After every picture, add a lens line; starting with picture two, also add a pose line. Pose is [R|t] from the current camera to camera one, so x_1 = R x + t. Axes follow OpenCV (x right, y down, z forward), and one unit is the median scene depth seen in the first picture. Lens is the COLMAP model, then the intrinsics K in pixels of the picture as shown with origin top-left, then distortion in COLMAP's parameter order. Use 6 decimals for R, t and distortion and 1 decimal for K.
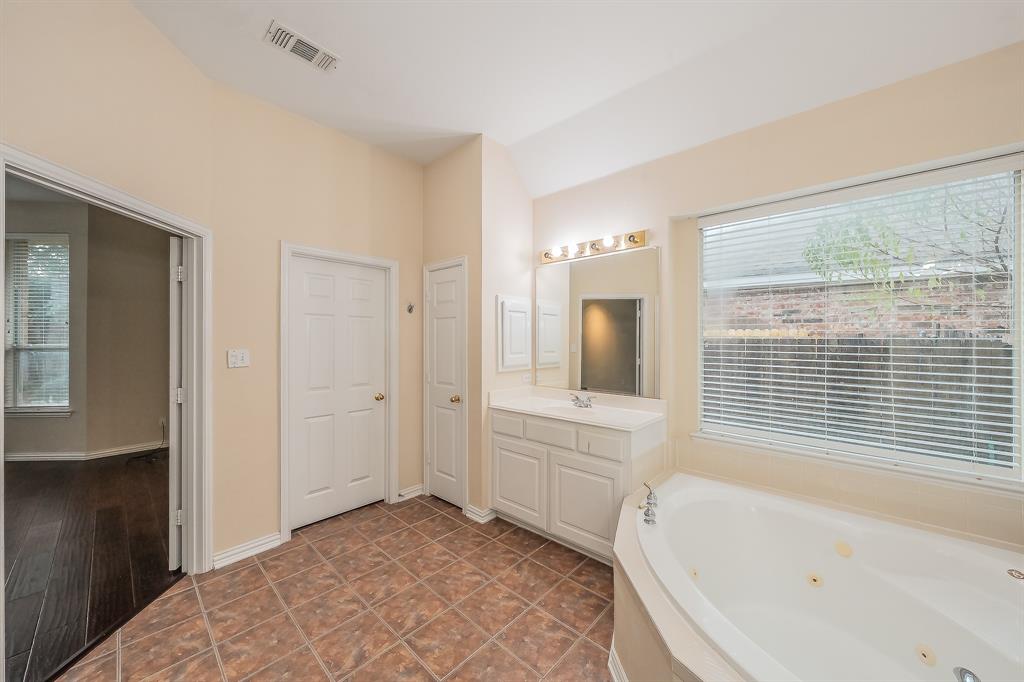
lens RADIAL K [[359.5, 0, 507.8], [0, 359.5, 340.9], [0, 0, 1]] dist [0.001779, -0.000231]
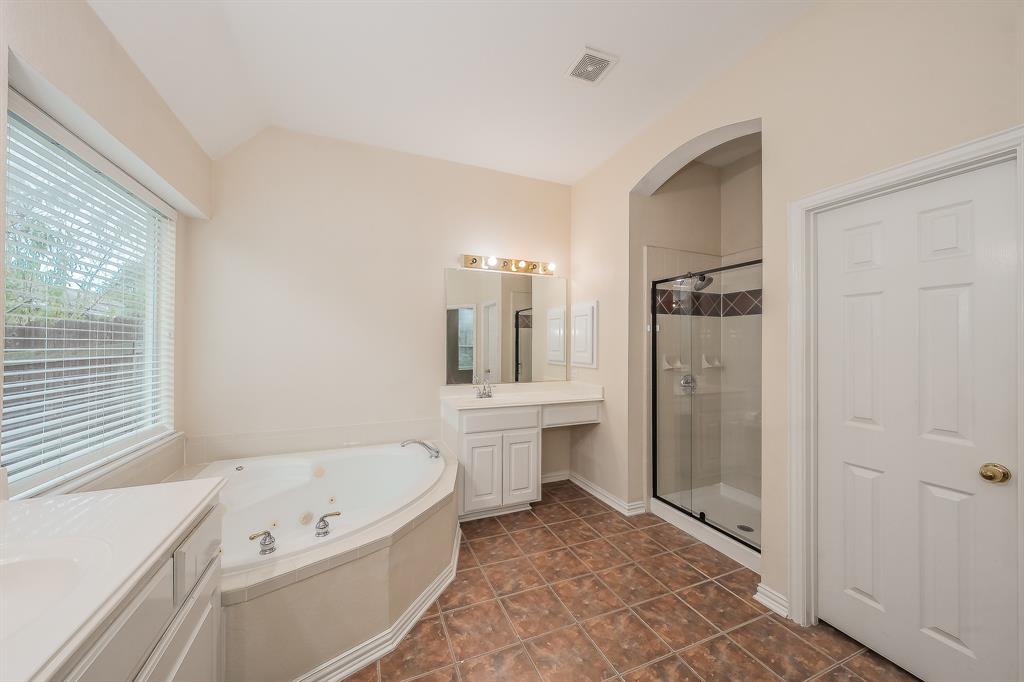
lens RADIAL K [[359.5, 0, 505.4], [0, 359.5, 339.8], [0, 0, 1]] dist [0.001779, -0.000231]
pose [[-0.902202, -0.001897, 0.431309, -0.303593], [-0.003257, 0.999992, -0.002415, 0.010301], [-0.431301, -0.003583, -0.902201, 1.190405]]
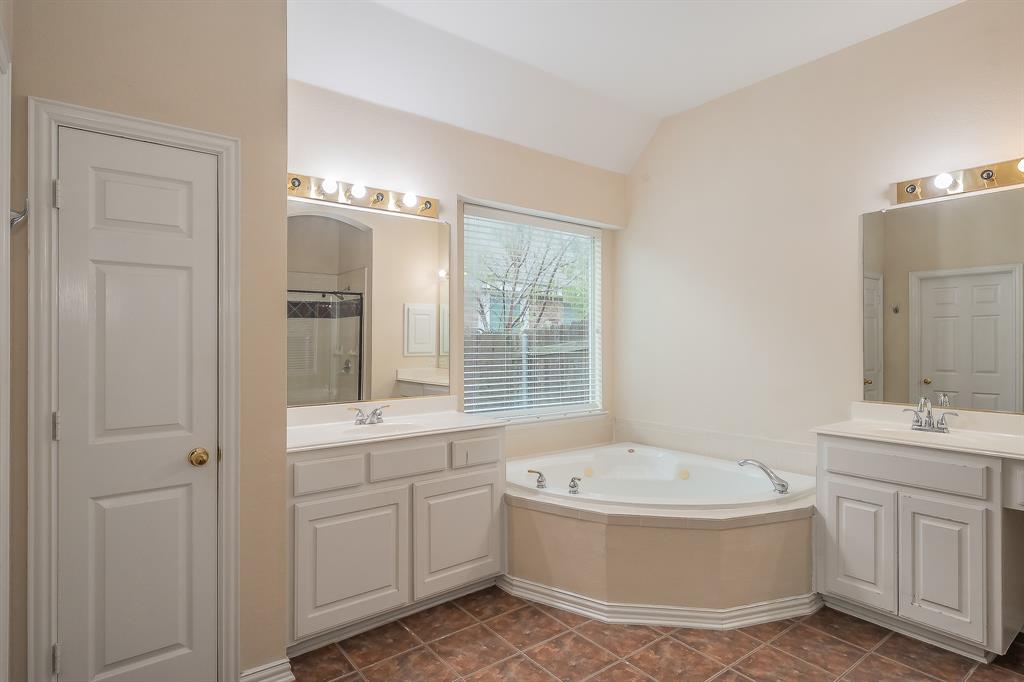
lens RADIAL K [[541.1, 0, 503.4], [0, 541.1, 340.8], [0, 0, 1]] dist [0.005253, 0.000458]
pose [[0.183732, -0.000475, 0.982976, -0.924174], [0.006857, 0.999976, -0.000799, 0.031373], [-0.982952, 0.006887, 0.183731, 0.664574]]
